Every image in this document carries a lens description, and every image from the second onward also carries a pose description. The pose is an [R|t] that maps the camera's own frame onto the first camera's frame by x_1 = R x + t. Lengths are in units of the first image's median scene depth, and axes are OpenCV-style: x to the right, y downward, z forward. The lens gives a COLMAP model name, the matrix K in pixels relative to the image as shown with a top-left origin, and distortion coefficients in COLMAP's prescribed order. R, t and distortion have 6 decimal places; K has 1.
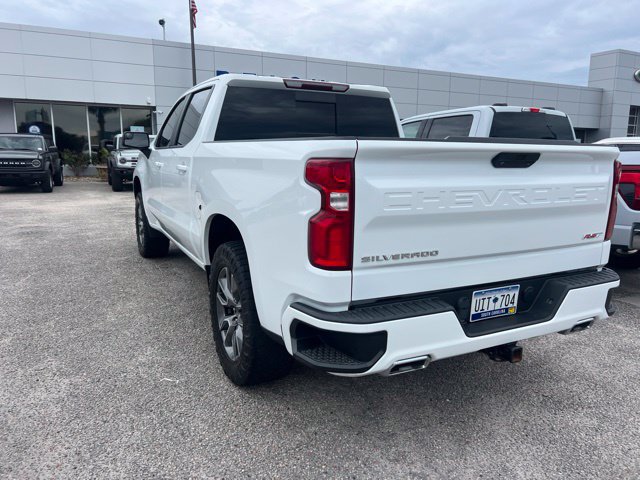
lens RADIAL K [[487.2, 0, 322.0], [0, 487.2, 239.0], [0, 0, 1]] dist [0.044048, -0.056693]
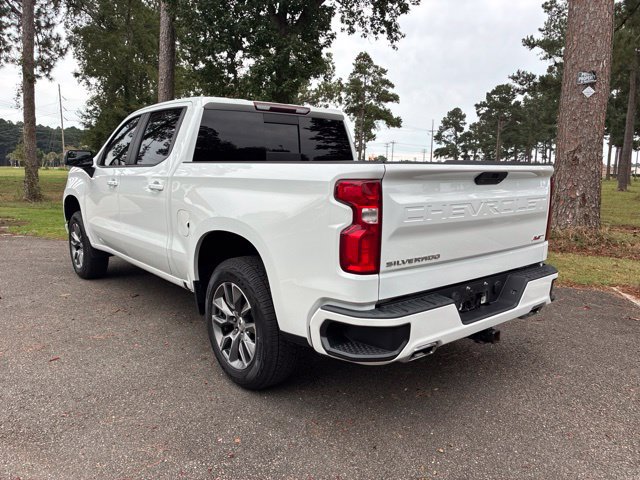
lens RADIAL K [[487.2, 0, 320.7], [0, 487.2, 244.7], [0, 0, 1]] dist [0.044048, -0.056693]
pose [[0.977538, -0.040823, 0.206770, -0.266040], [0.043798, 0.998992, -0.009826, -0.000428], [-0.206160, 0.018661, 0.978340, -0.104000]]
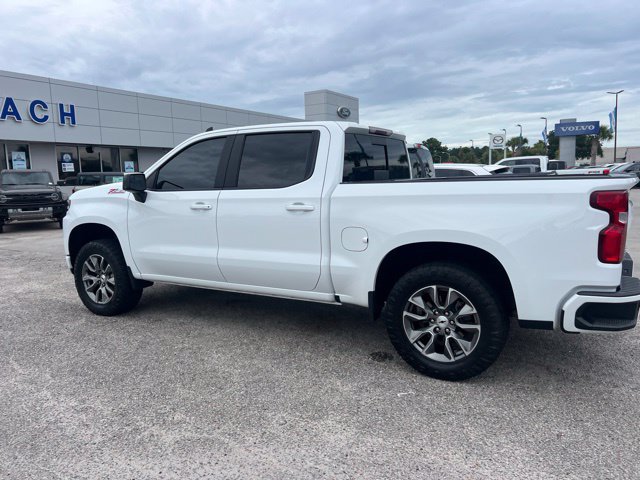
lens RADIAL K [[487.2, 0, 322.5], [0, 487.2, 239.3], [0, 0, 1]] dist [0.044048, -0.056693]
pose [[0.839035, -0.105206, 0.533809, -1.305536], [0.131798, 0.991206, -0.011805, -0.095529], [-0.527873, 0.080259, 0.845523, 0.150883]]
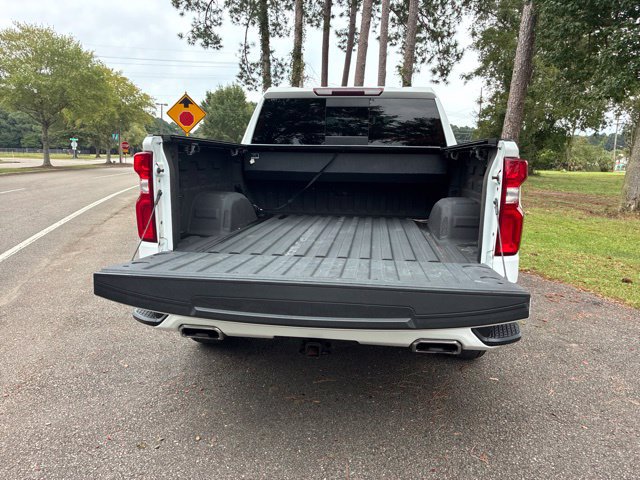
lens RADIAL K [[487.2, 0, 315.9], [0, 487.2, 241.4], [0, 0, 1]] dist [0.044048, -0.056693]
pose [[0.820427, 0.094629, -0.563866, 0.912052], [-0.104921, 0.994379, 0.014218, 0.000854], [0.562042, 0.047497, 0.825744, 0.168798]]
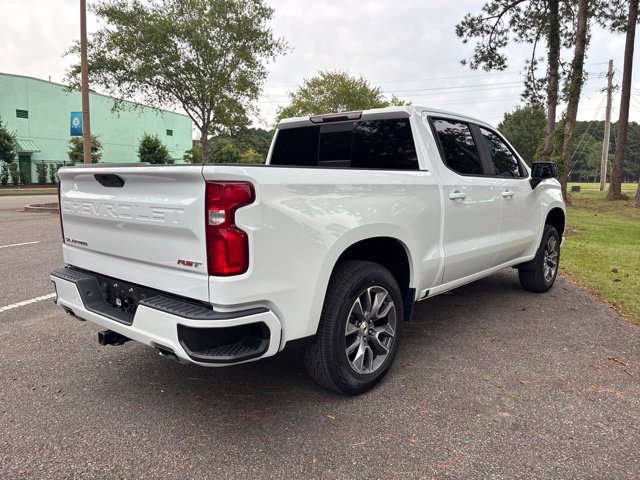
lens RADIAL K [[487.2, 0, 315.5], [0, 487.2, 235.7], [0, 0, 1]] dist [0.044048, -0.056693]
pose [[0.366030, 0.095529, -0.925687, 1.655416], [-0.162938, 0.985930, 0.037318, -0.145349], [0.916228, 0.137170, 0.376445, 0.969163]]
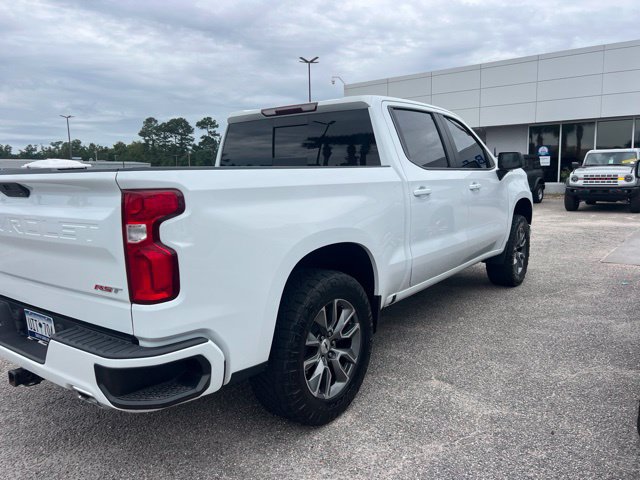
lens RADIAL K [[487.2, 0, 317.1], [0, 487.2, 236.7], [0, 0, 1]] dist [0.044048, -0.056693]
pose [[0.429678, 0.097825, -0.897668, 1.527705], [-0.131138, 0.990335, 0.045153, -0.183025], [0.893409, 0.098317, 0.438353, 1.062401]]
